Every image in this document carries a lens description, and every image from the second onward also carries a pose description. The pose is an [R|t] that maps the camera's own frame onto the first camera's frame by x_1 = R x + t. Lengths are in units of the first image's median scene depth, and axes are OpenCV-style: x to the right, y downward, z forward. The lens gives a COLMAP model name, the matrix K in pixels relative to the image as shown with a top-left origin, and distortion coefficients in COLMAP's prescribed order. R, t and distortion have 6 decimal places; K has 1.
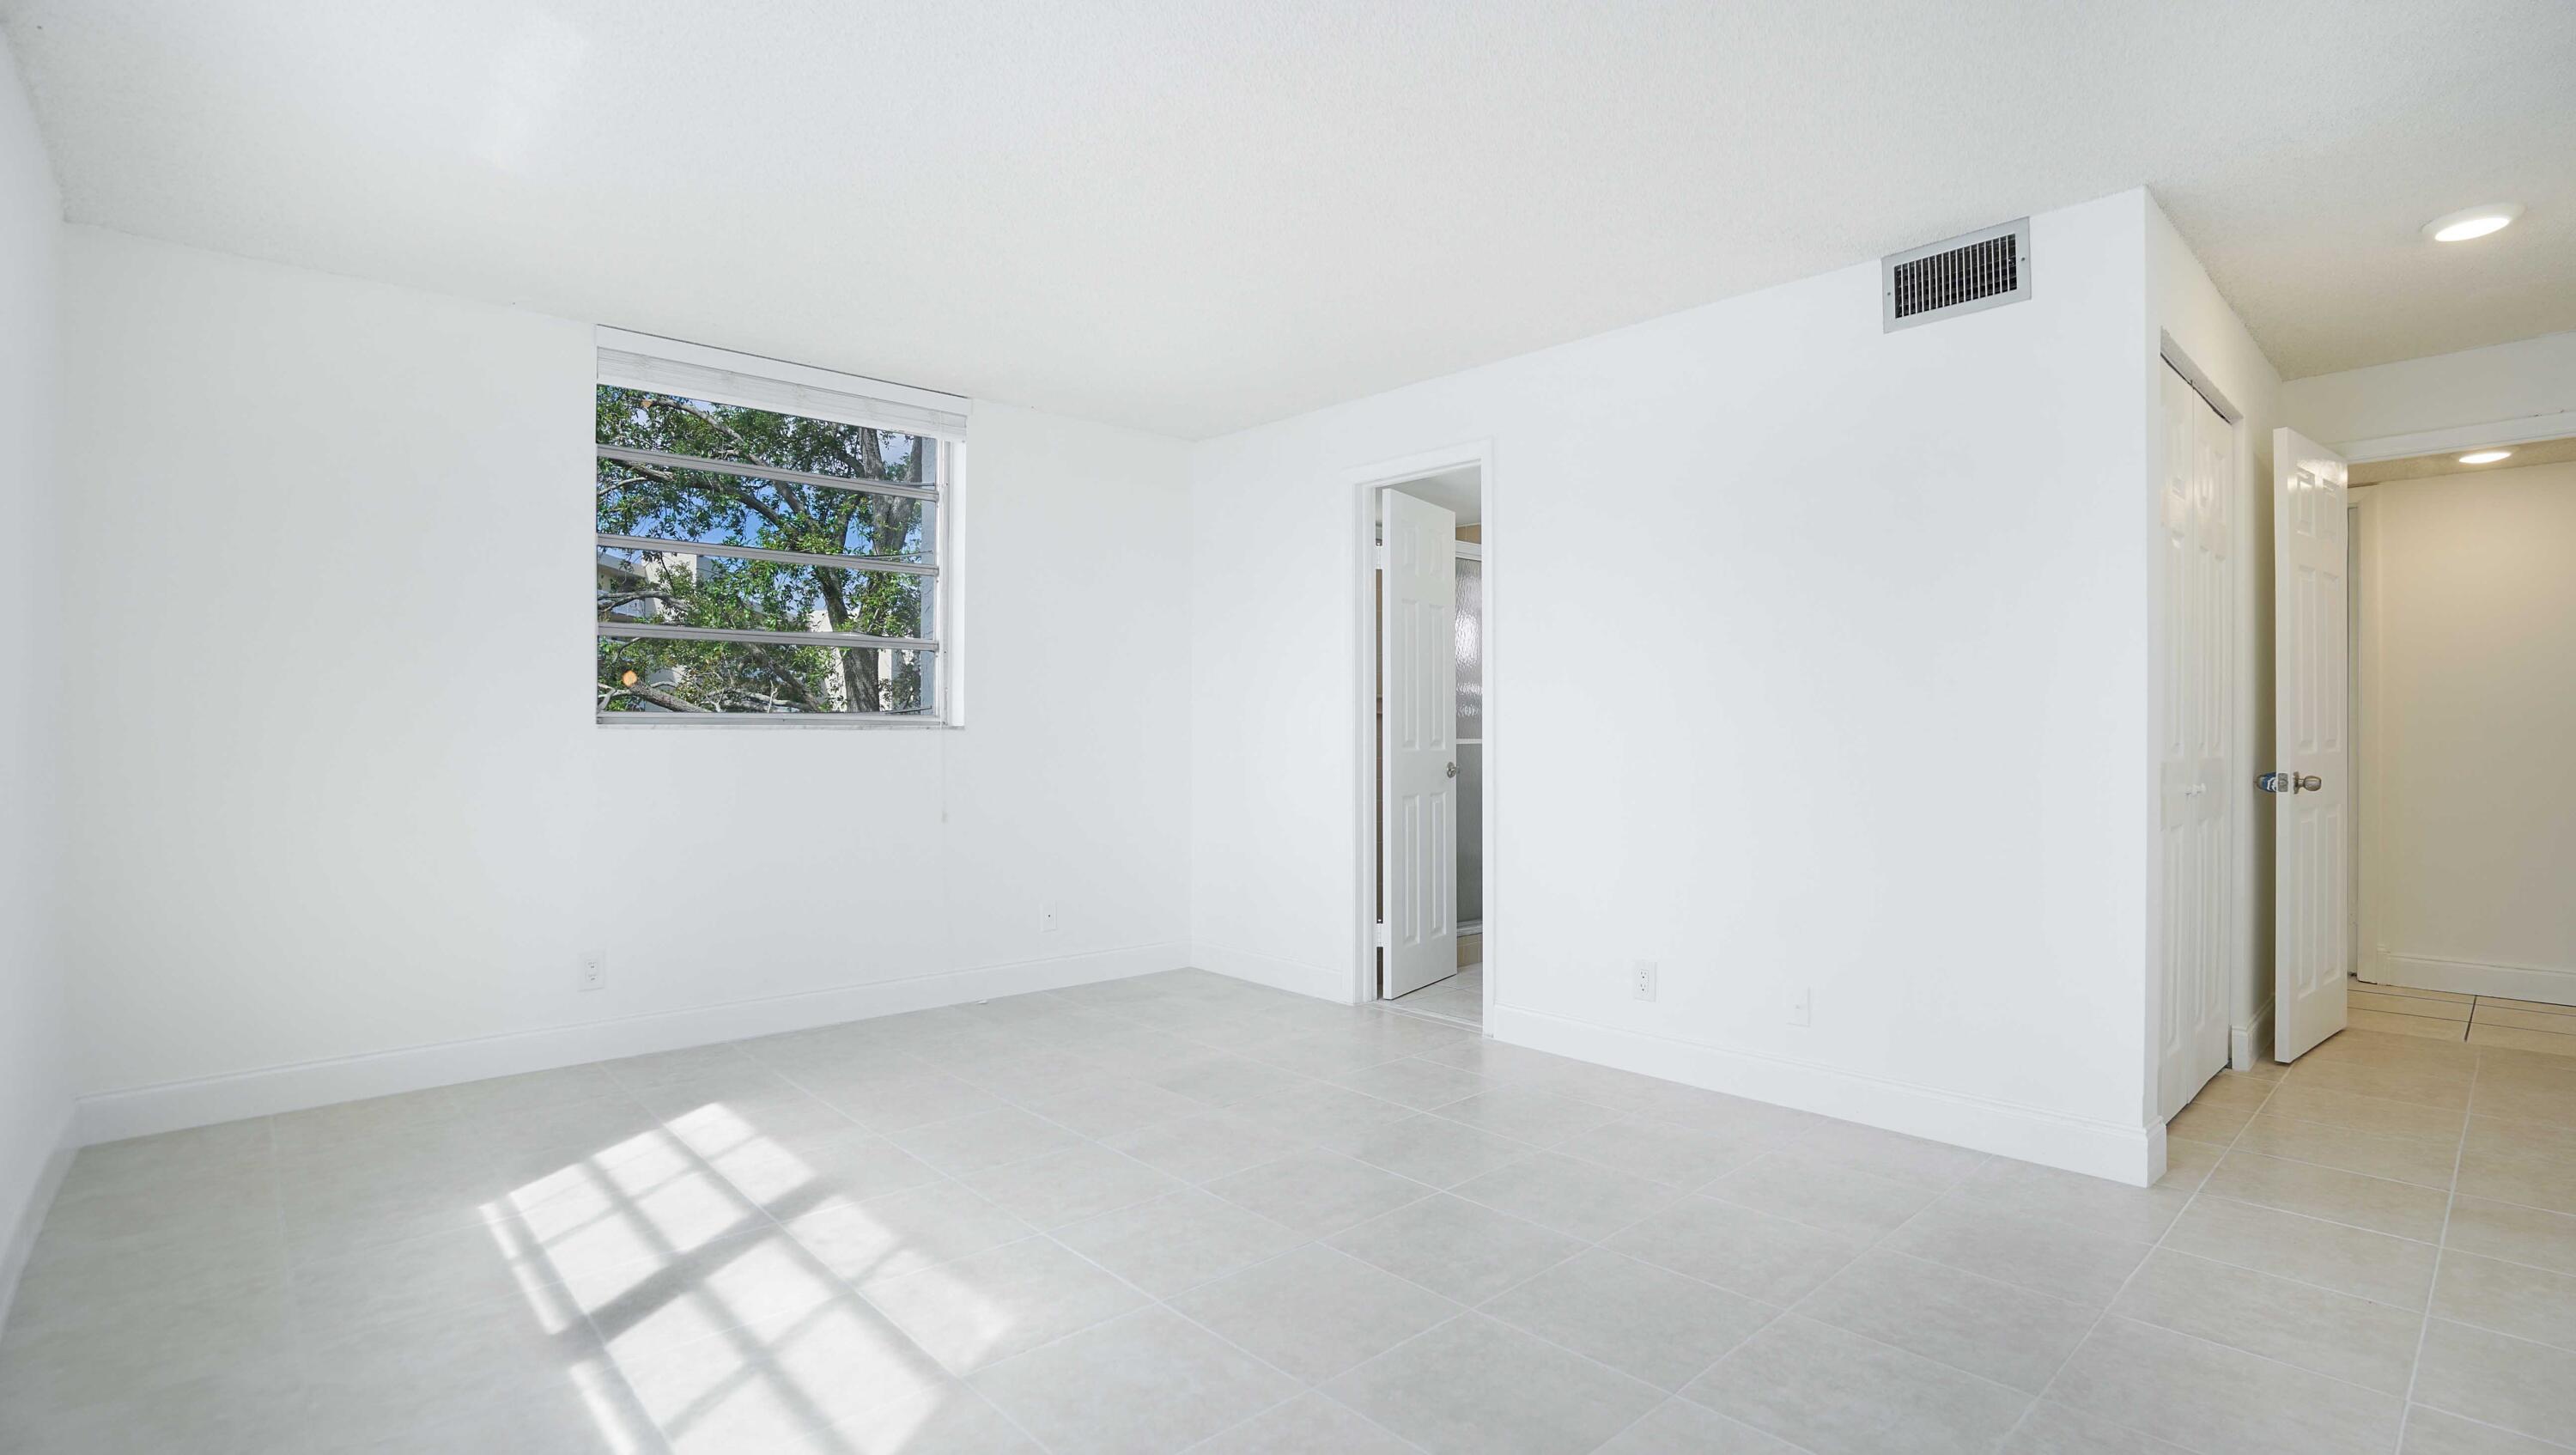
lens RADIAL K [[1205.6, 0, 1275.4], [0, 1205.6, 739.9], [0, 0, 1]] dist [-0.069358, 0.038262]
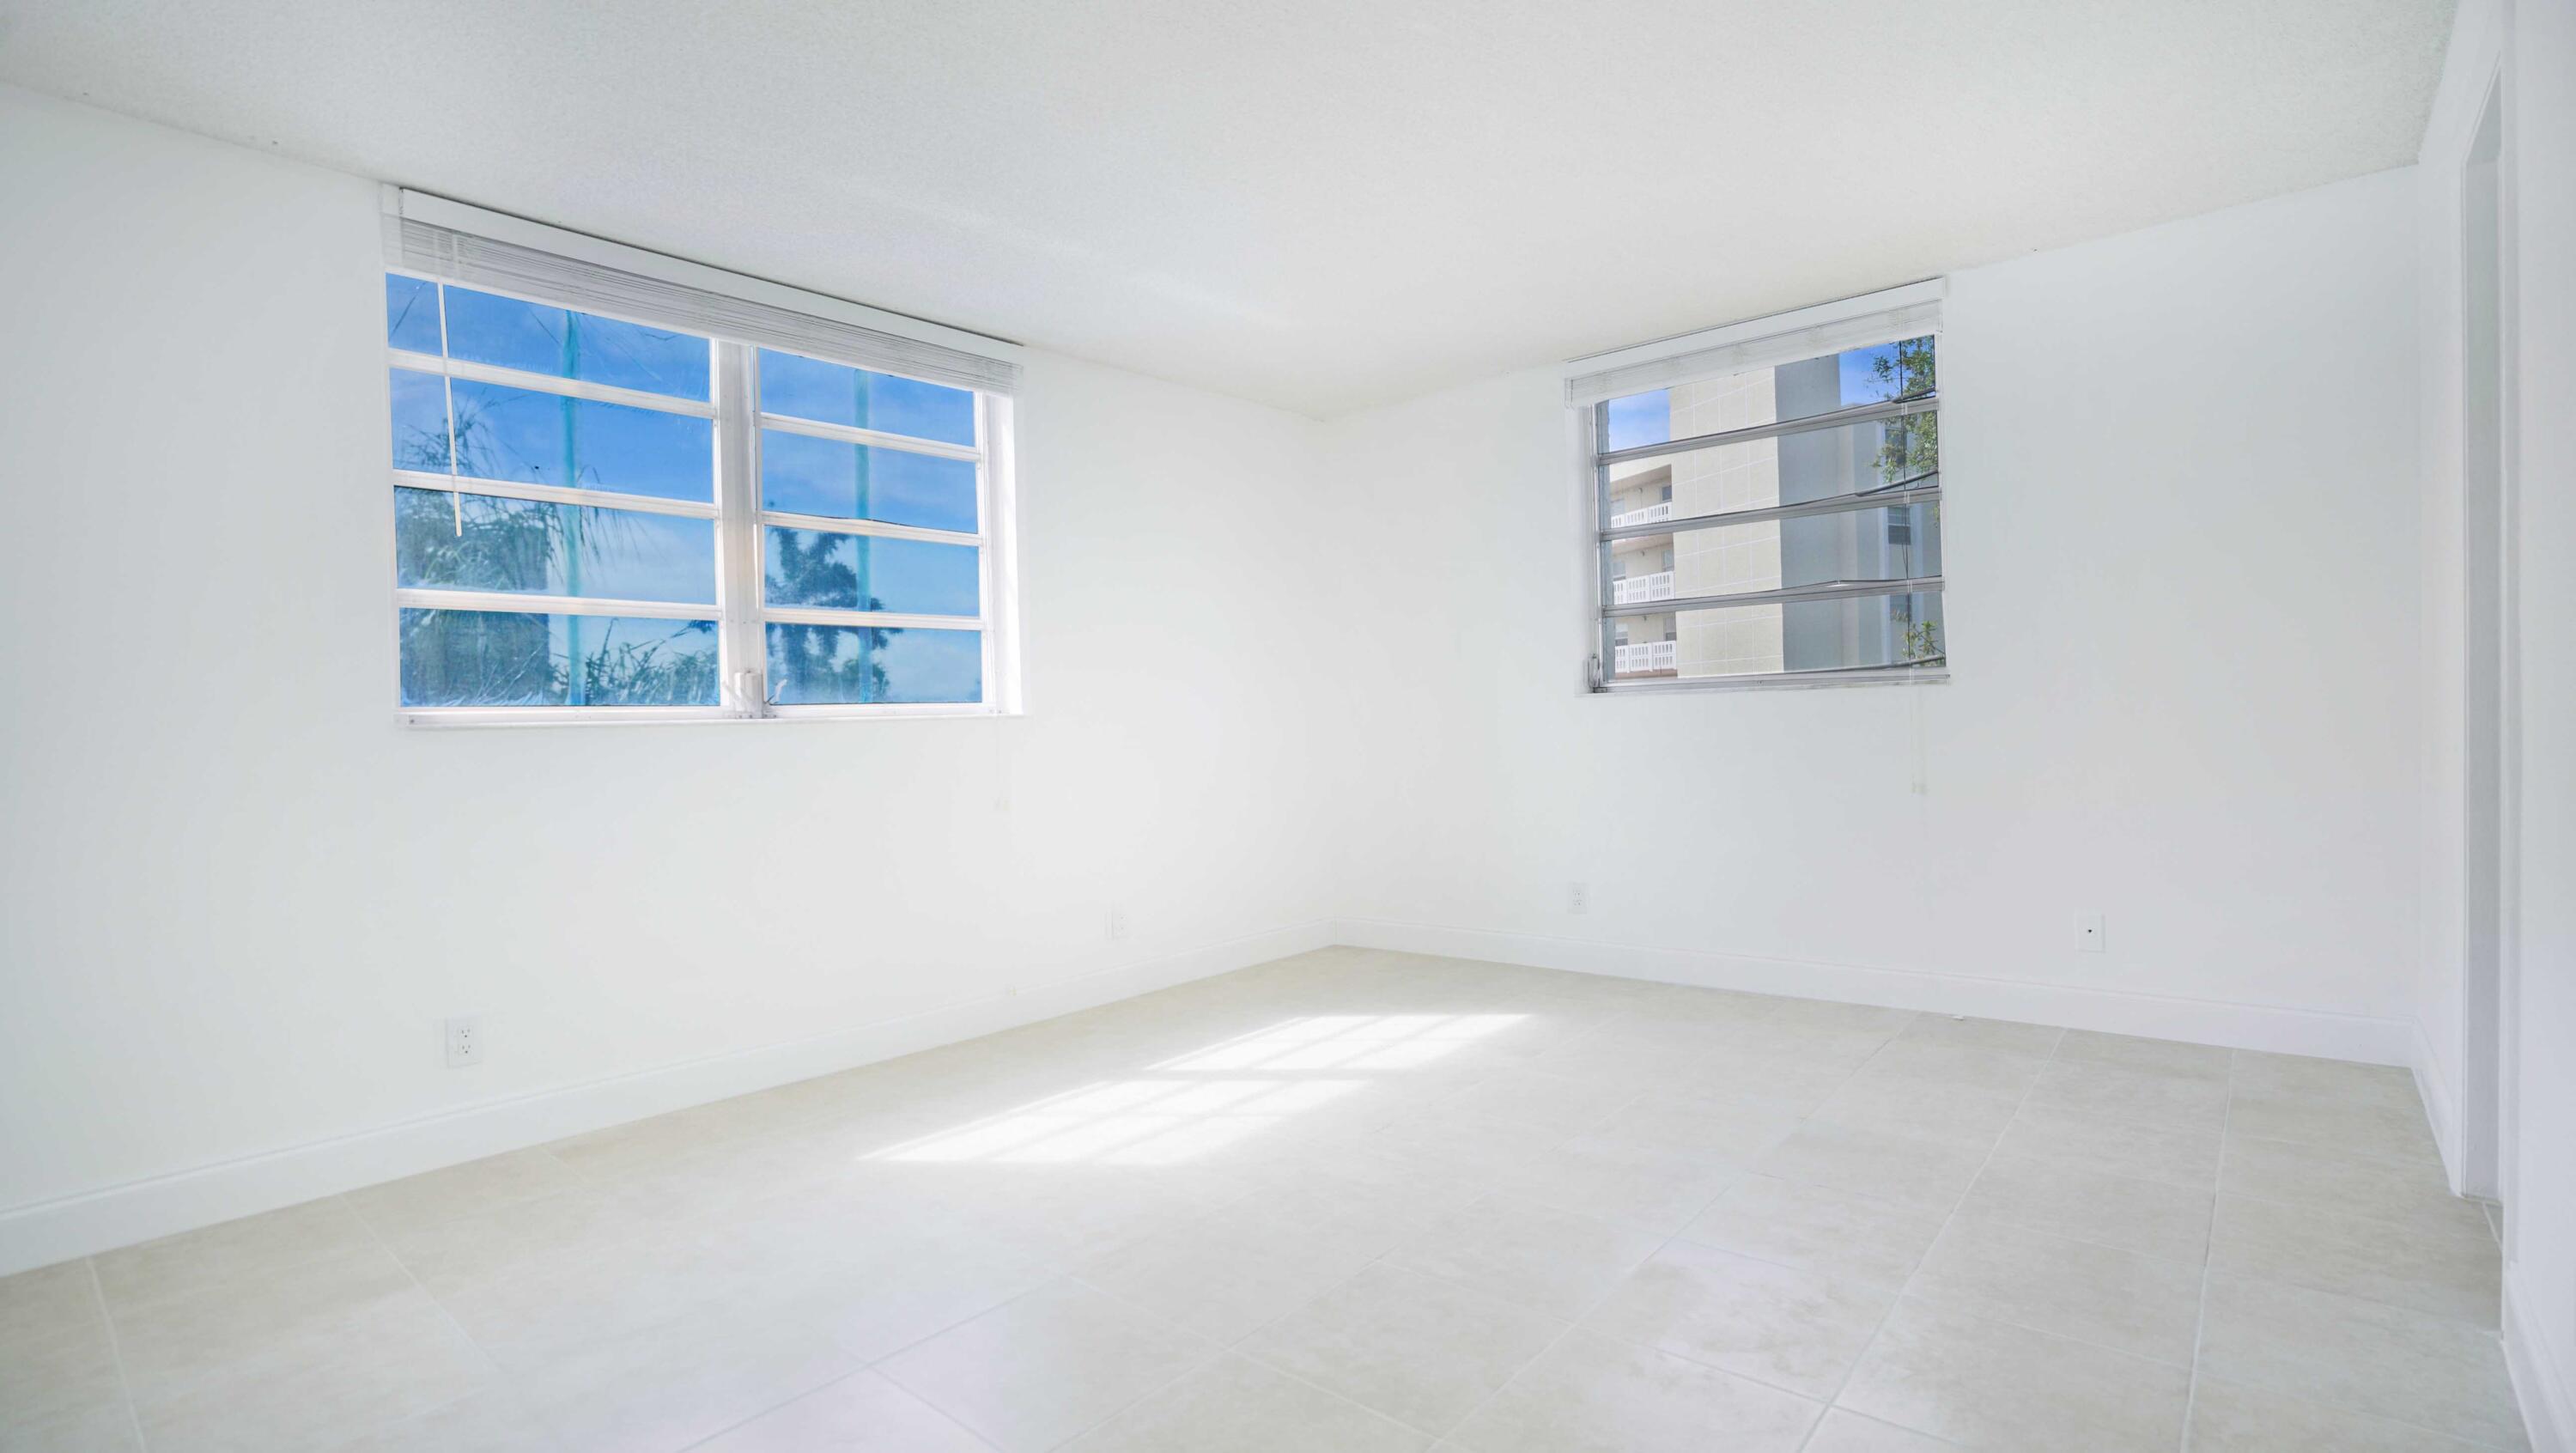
lens RADIAL K [[1202.6, 0, 1287.0], [0, 1202.6, 734.8], [0, 0, 1]] dist [-0.053072, 0.020901]
pose [[0.127512, 0.008877, -0.991797, 0.885285], [0.016184, 0.999808, 0.011029, 0.018136], [0.991705, -0.017458, 0.127344, 0.820731]]
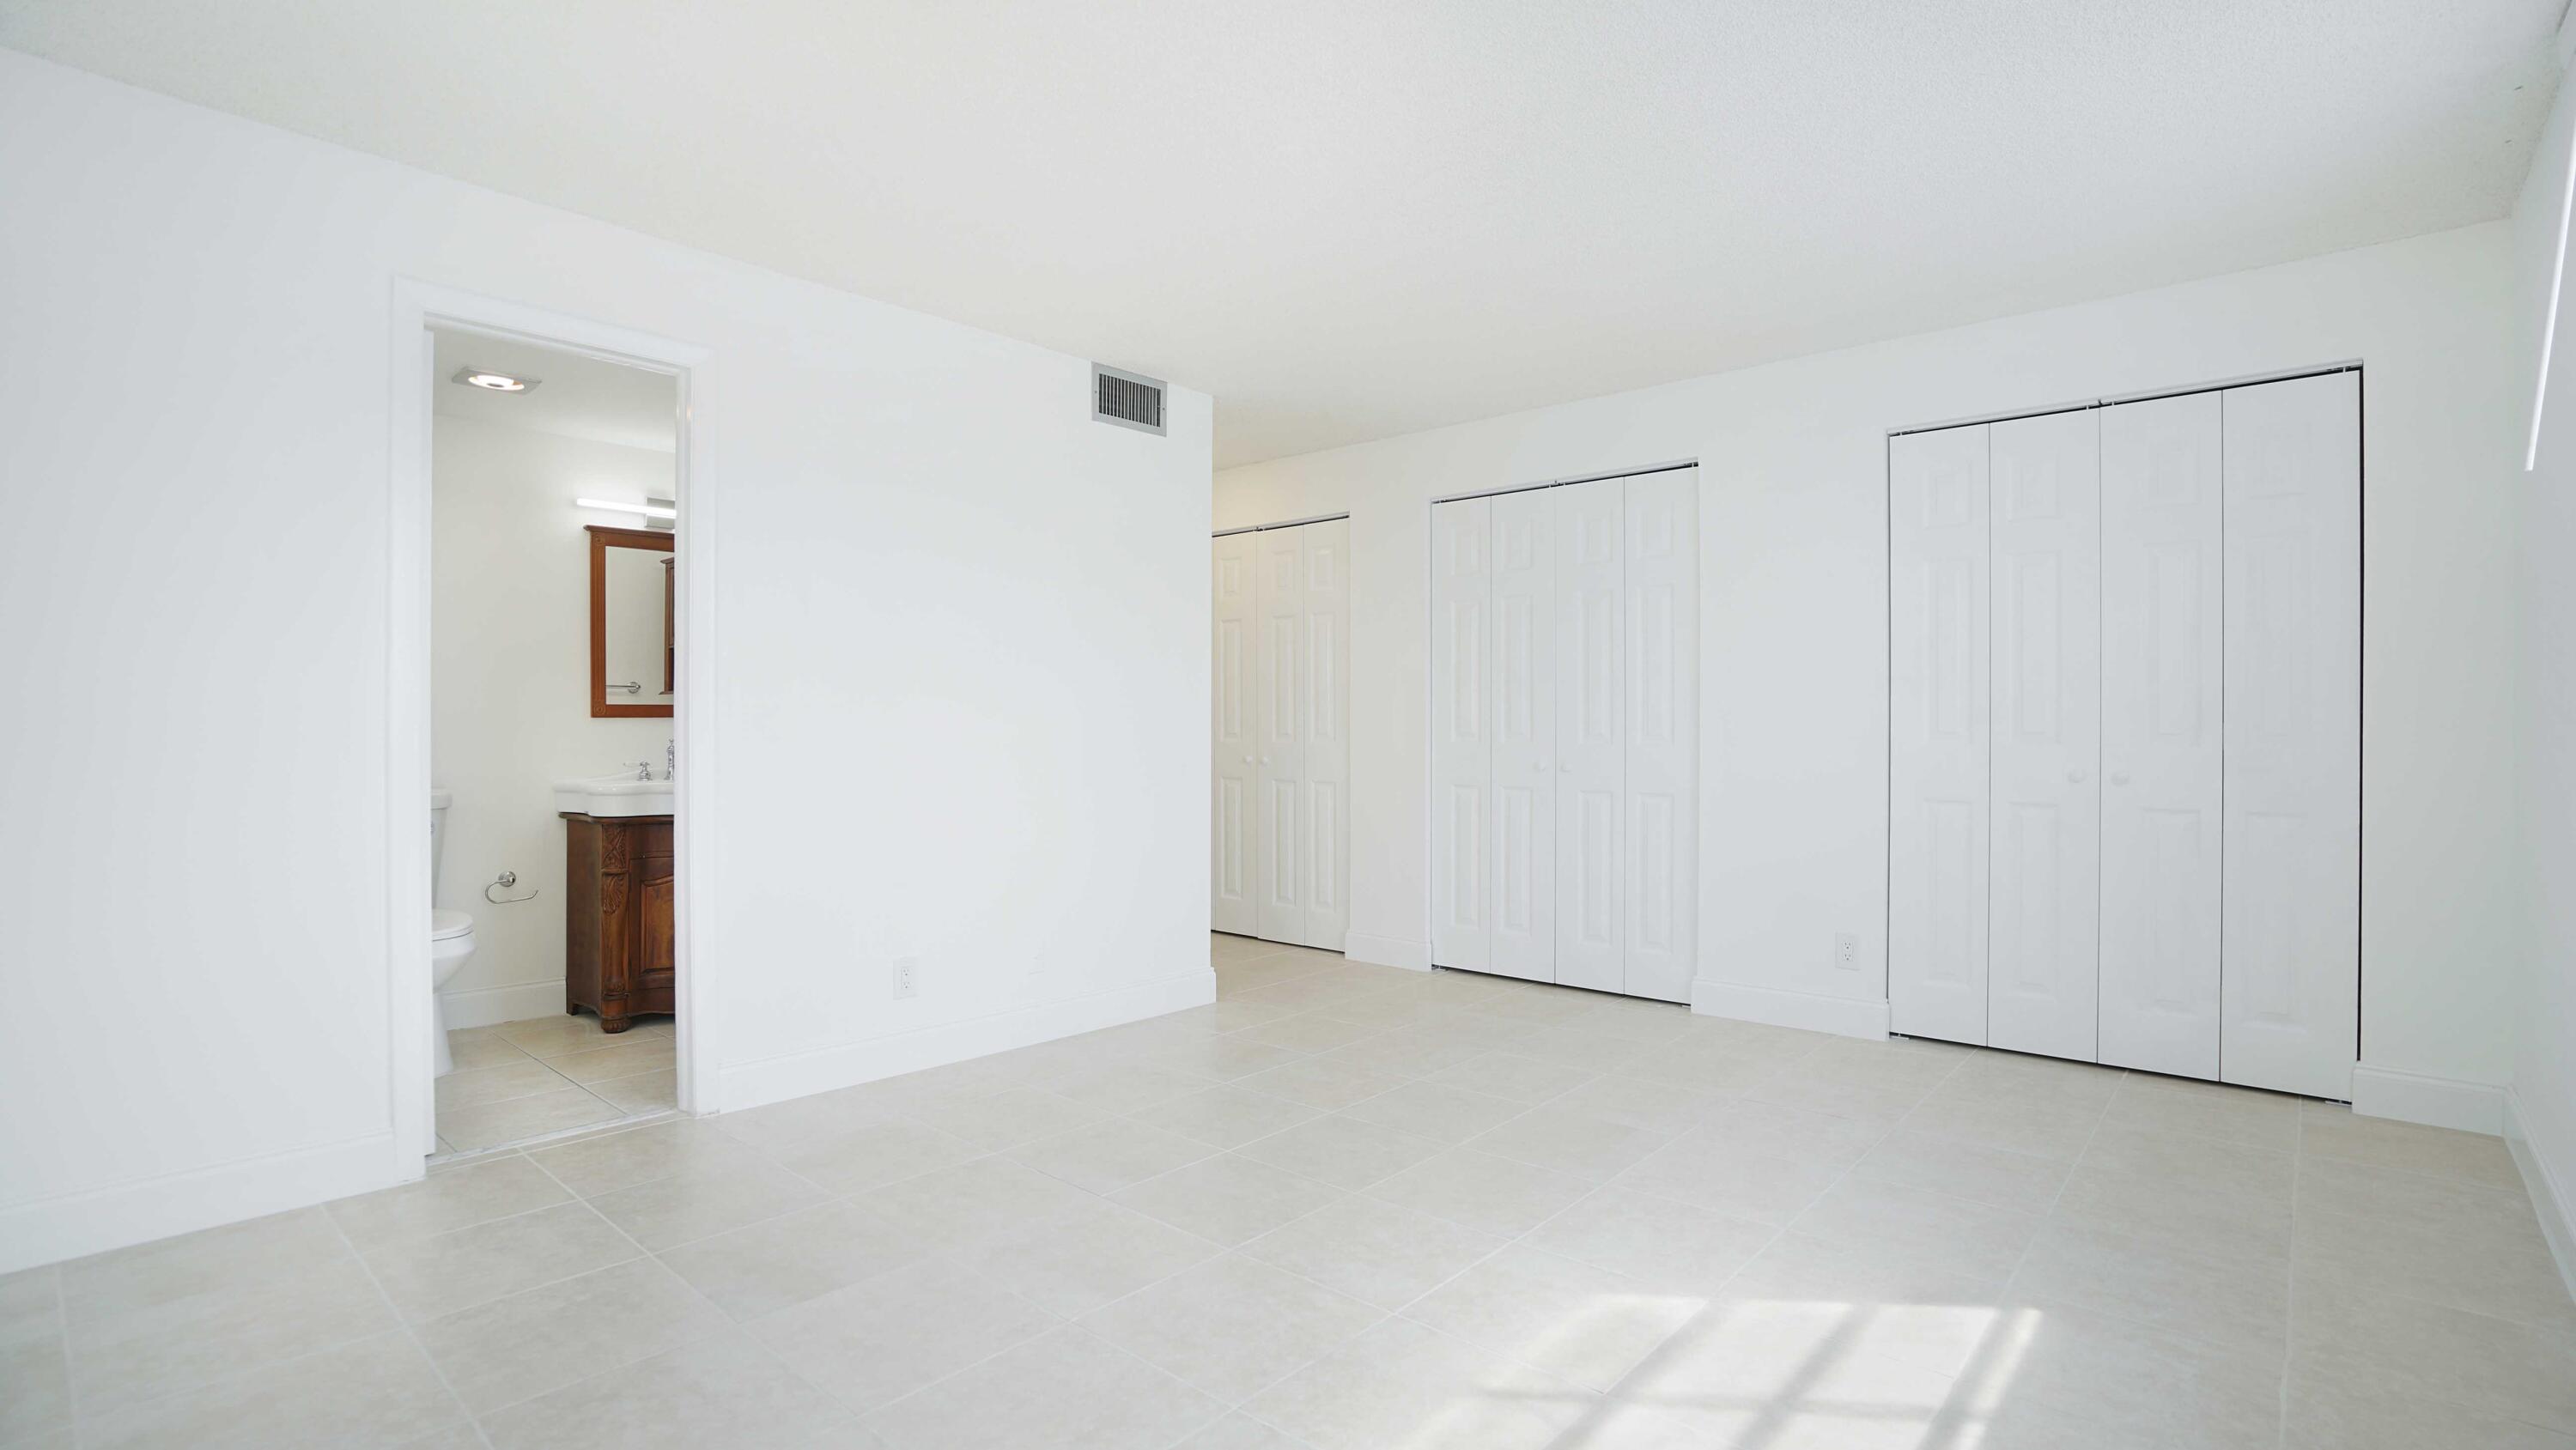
lens RADIAL K [[1202.4, 0, 1287.0], [0, 1202.4, 733.3], [0, 0, 1]] dist [-0.053072, 0.020901]
pose [[-0.091575, -0.003301, 0.995793, -1.045699], [0.002270, 0.999991, 0.003524, -0.004443], [-0.995796, 0.002583, -0.091567, 1.163593]]
